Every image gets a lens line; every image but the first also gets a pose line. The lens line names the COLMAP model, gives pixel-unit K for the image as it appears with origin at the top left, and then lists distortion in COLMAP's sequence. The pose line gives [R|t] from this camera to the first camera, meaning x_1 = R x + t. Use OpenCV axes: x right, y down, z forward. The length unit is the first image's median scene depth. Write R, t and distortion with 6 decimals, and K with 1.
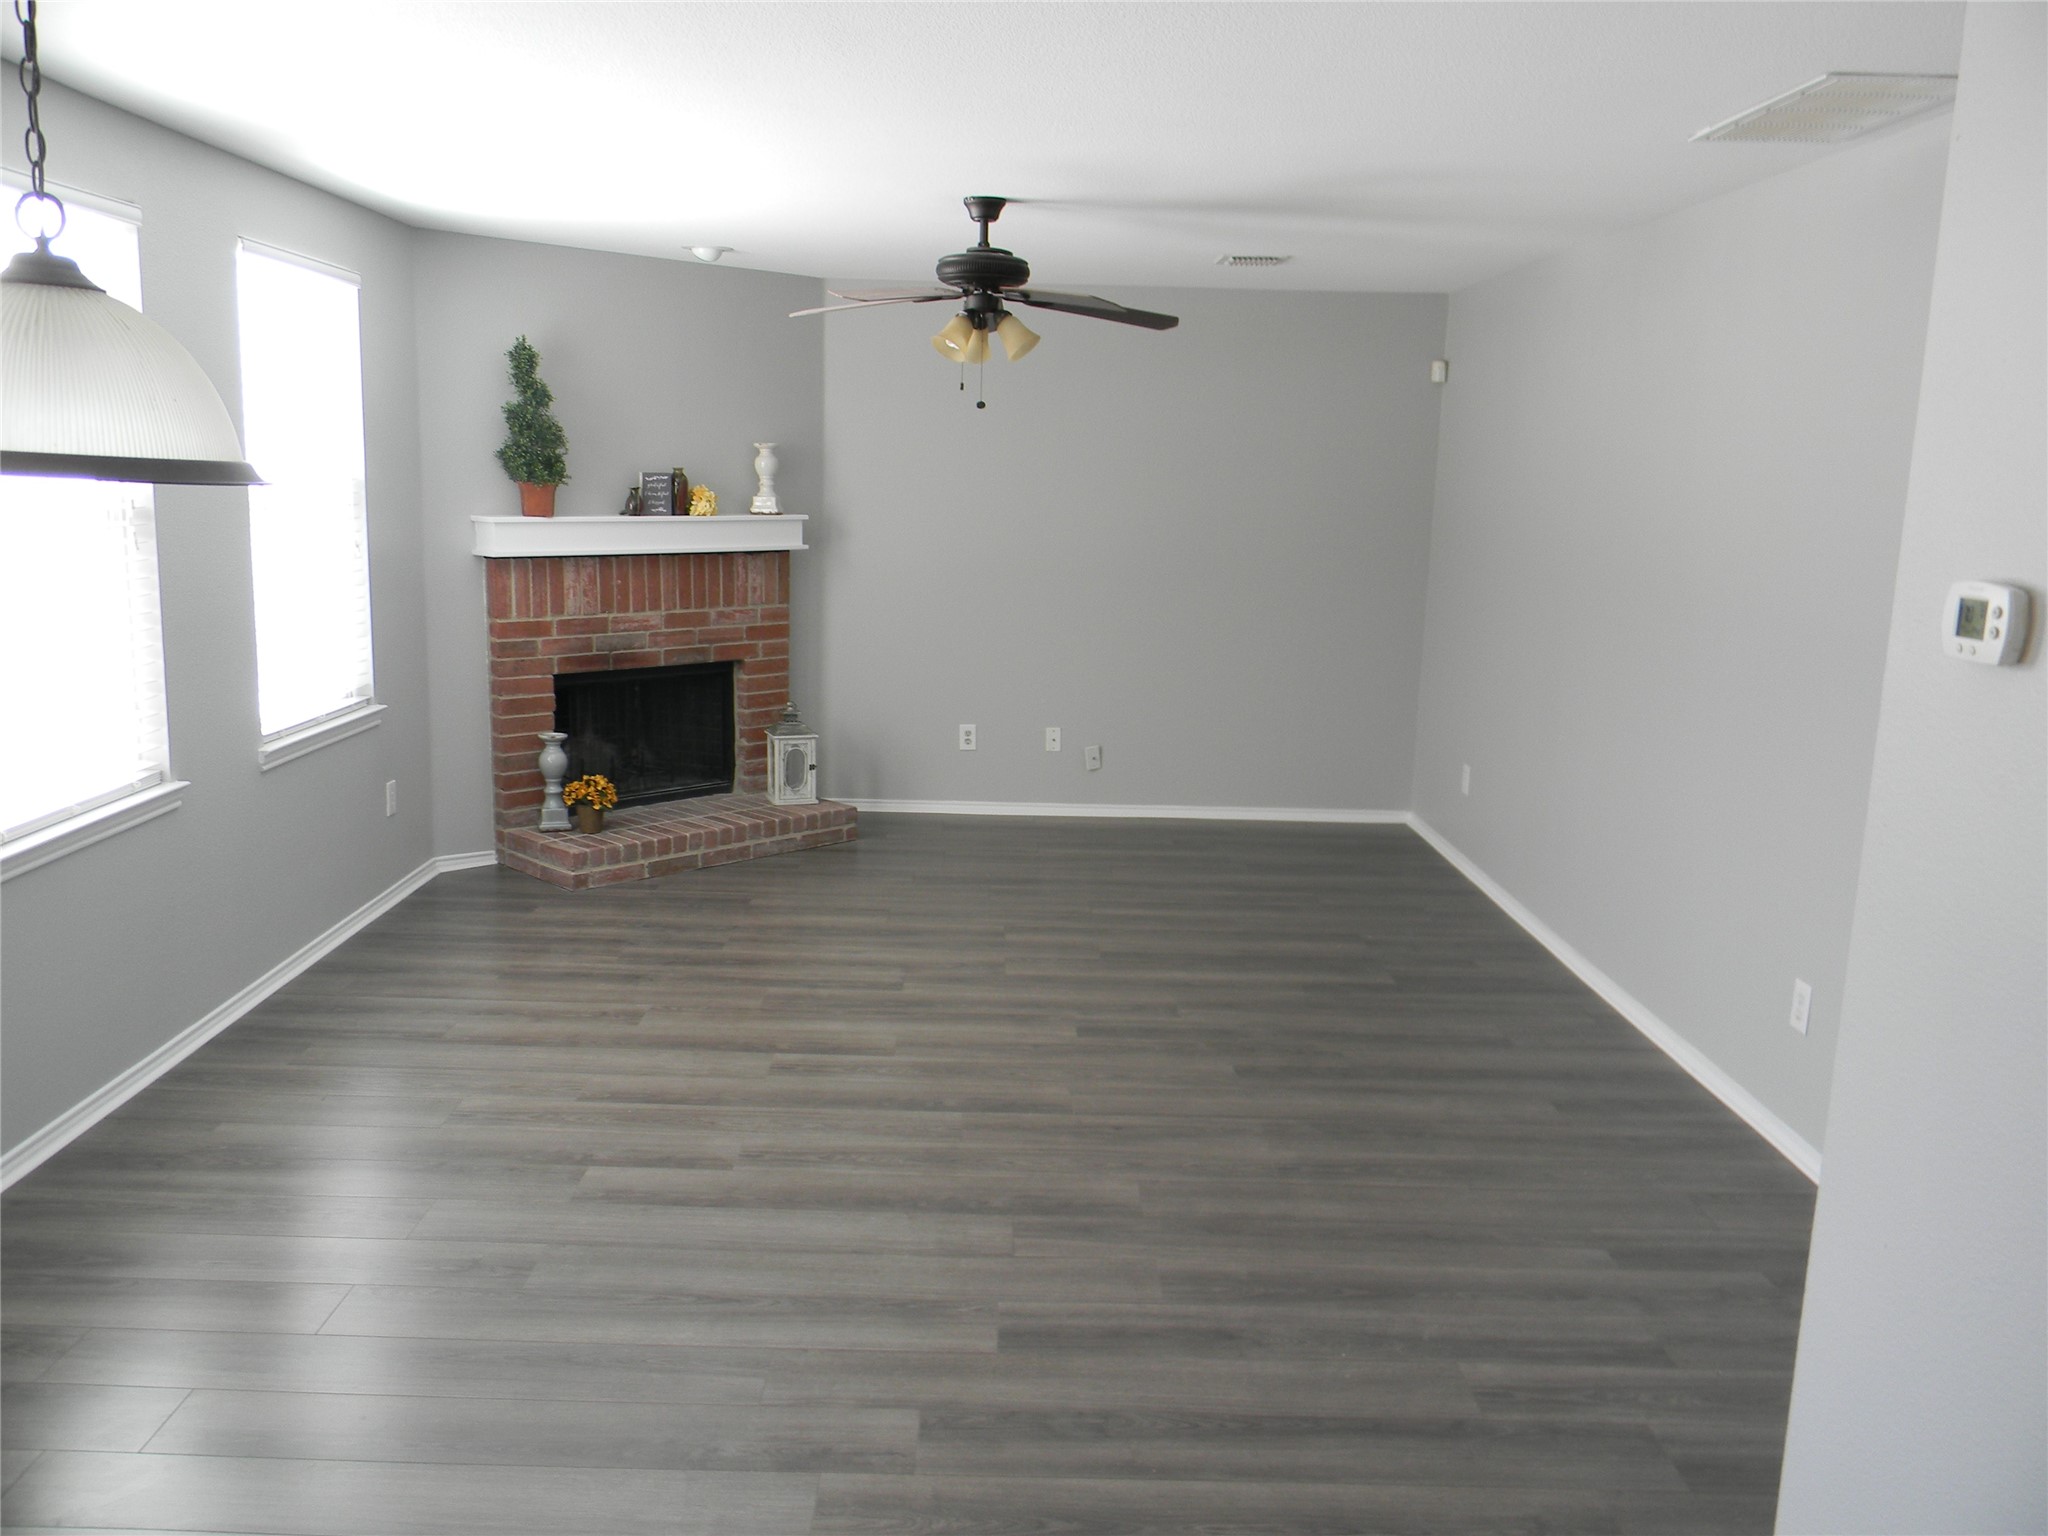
lens RADIAL K [[1650.2, 0, 1017.4], [0, 1650.2, 764.4], [0, 0, 1]] dist [0.005014, -0.018689]
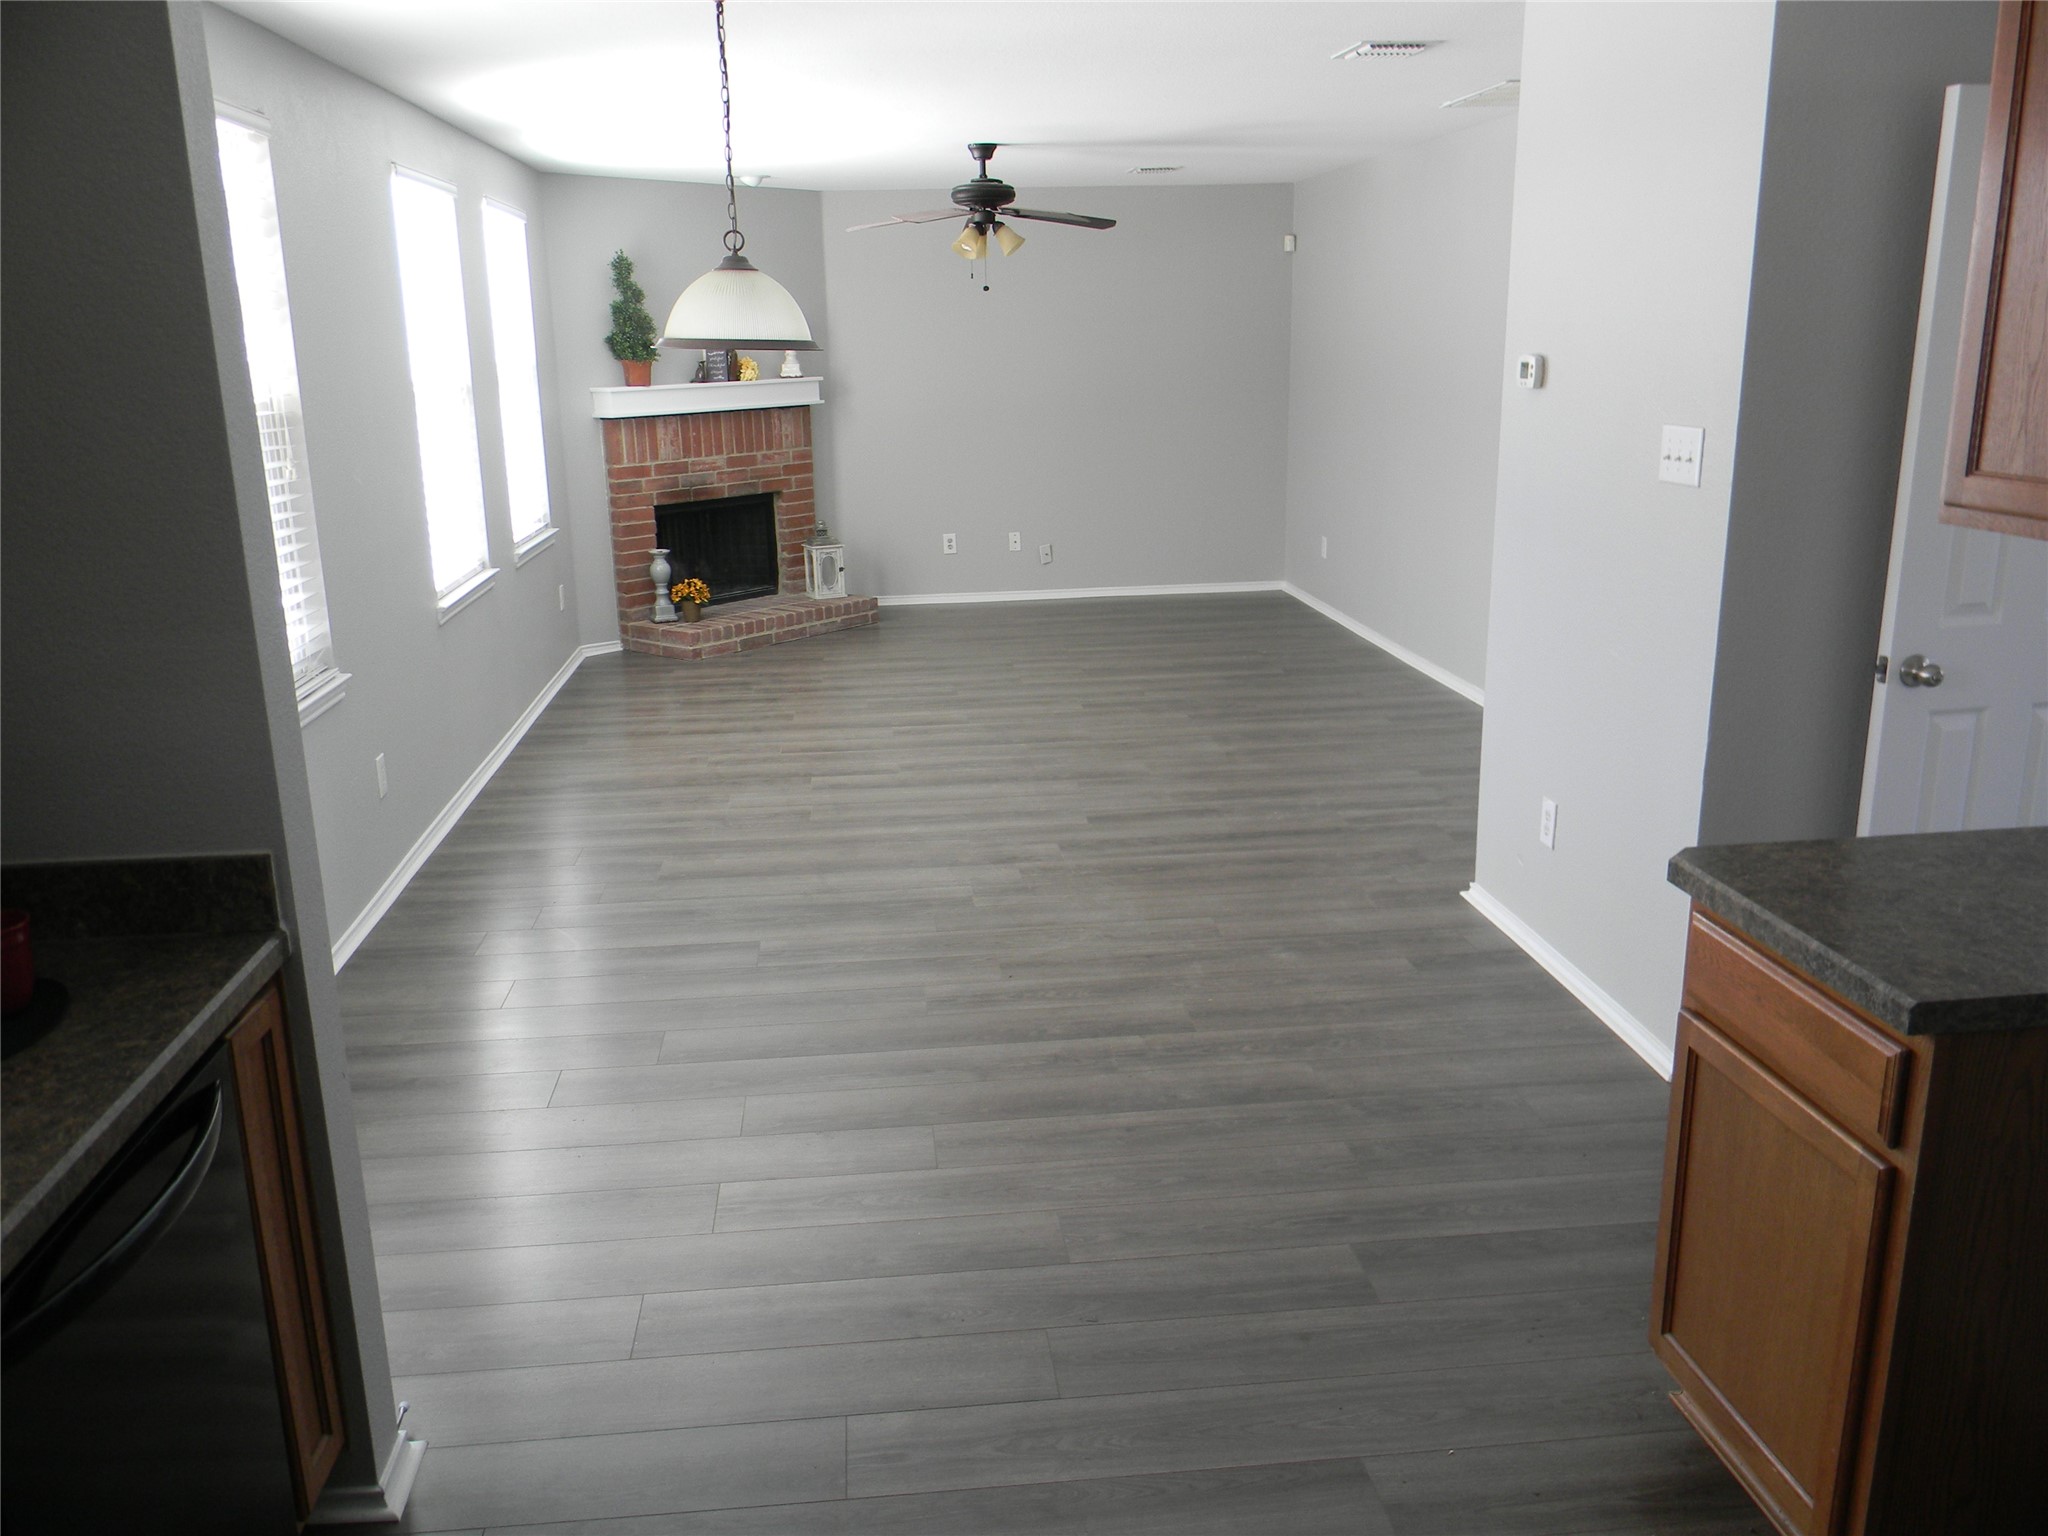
lens RADIAL K [[1650.2, 0, 1025.4], [0, 1650.2, 774.4], [0, 0, 1]] dist [0.005014, -0.018689]
pose [[0.994106, -0.071101, 0.081846, -0.123409], [0.063972, 0.994182, 0.086656, 0.076006], [-0.087531, -0.080909, 0.992871, -0.434273]]
